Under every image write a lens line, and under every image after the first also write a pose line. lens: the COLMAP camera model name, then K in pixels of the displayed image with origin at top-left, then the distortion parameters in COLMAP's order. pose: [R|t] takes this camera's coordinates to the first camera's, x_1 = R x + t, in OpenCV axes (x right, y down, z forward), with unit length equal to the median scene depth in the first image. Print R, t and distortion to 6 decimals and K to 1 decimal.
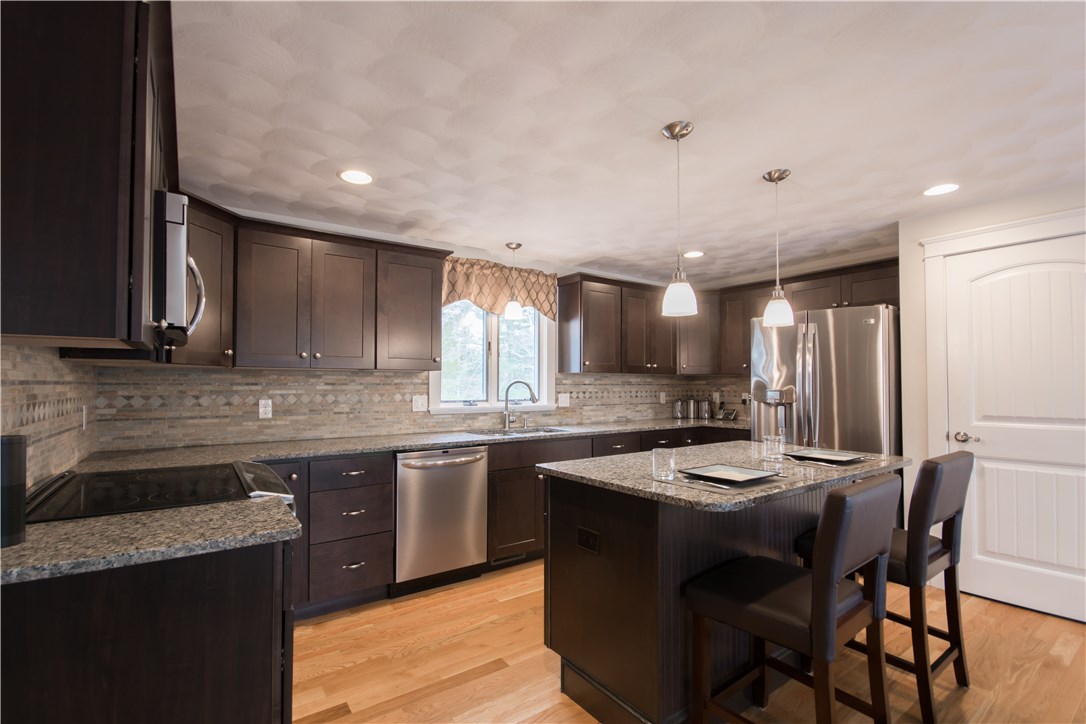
lens RADIAL K [[490.1, 0, 532.3], [0, 490.1, 380.4], [0, 0, 1]] dist [-0.002823, -0.002479]
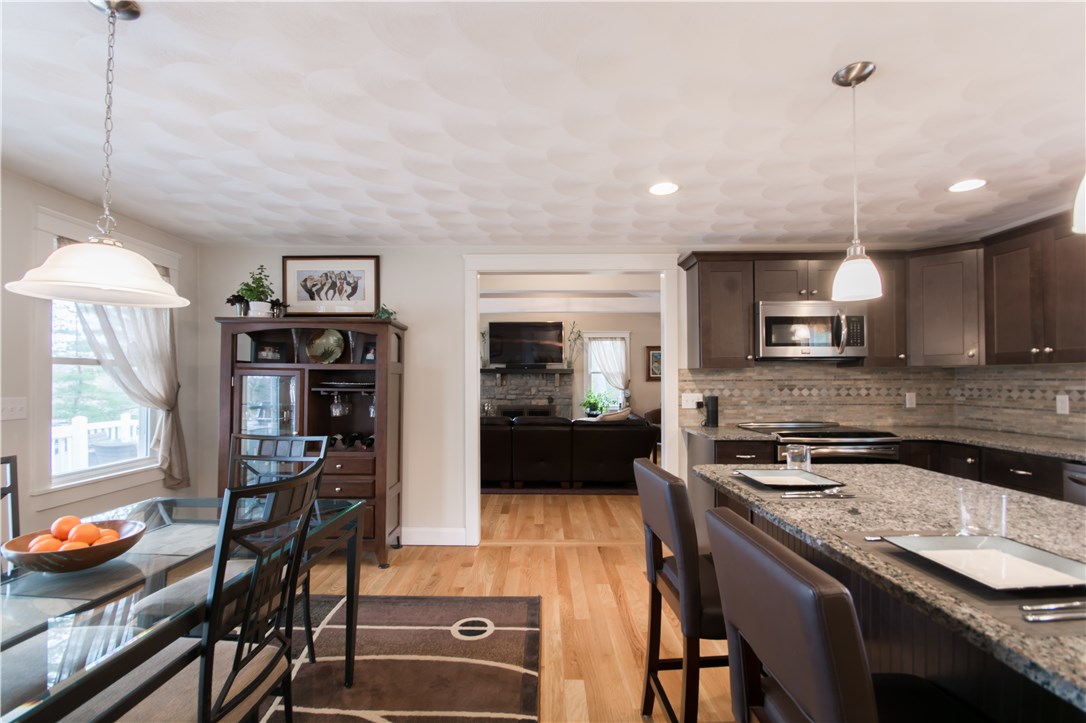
lens RADIAL K [[490.1, 0, 537.9], [0, 490.1, 366.4], [0, 0, 1]] dist [-0.002823, -0.002479]
pose [[-0.588536, -0.020271, -0.808216, 0.677529], [0.011451, 0.999376, -0.033404, 0.001185], [0.808390, -0.028914, -0.587937, 0.552750]]
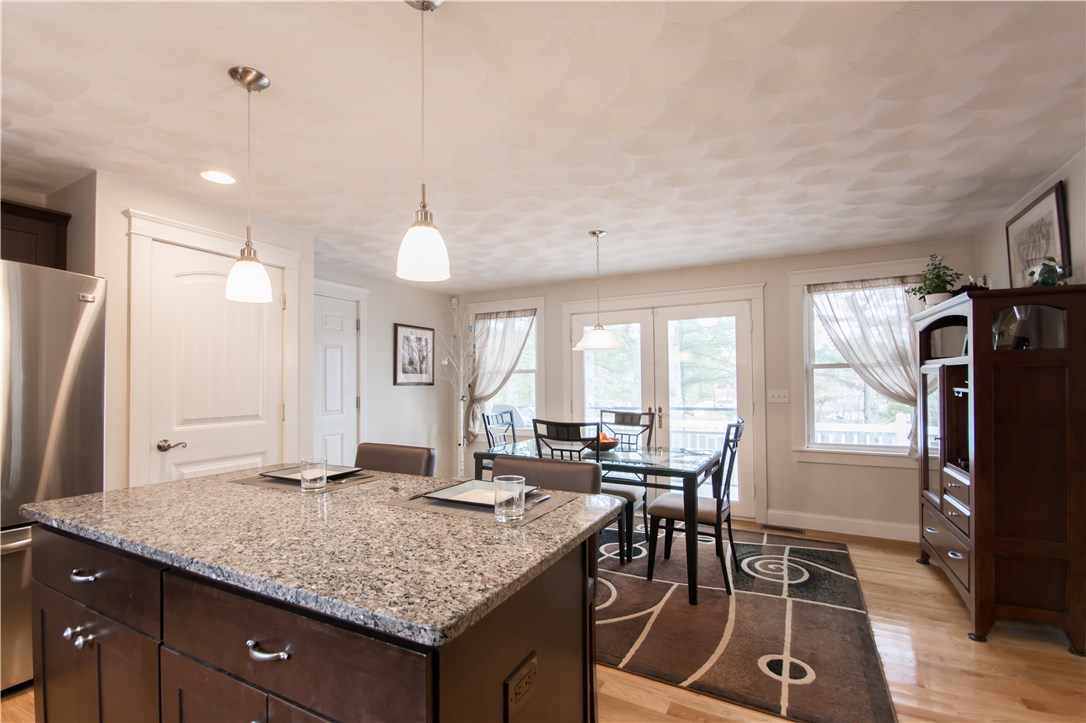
lens RADIAL K [[490.1, 0, 533.3], [0, 490.1, 380.5], [0, 0, 1]] dist [-0.002823, -0.002479]
pose [[-0.440866, 0.011112, 0.897504, -0.175023], [-0.000026, 0.999923, -0.012393, 0.005416], [-0.897573, -0.005487, -0.440832, 0.594762]]
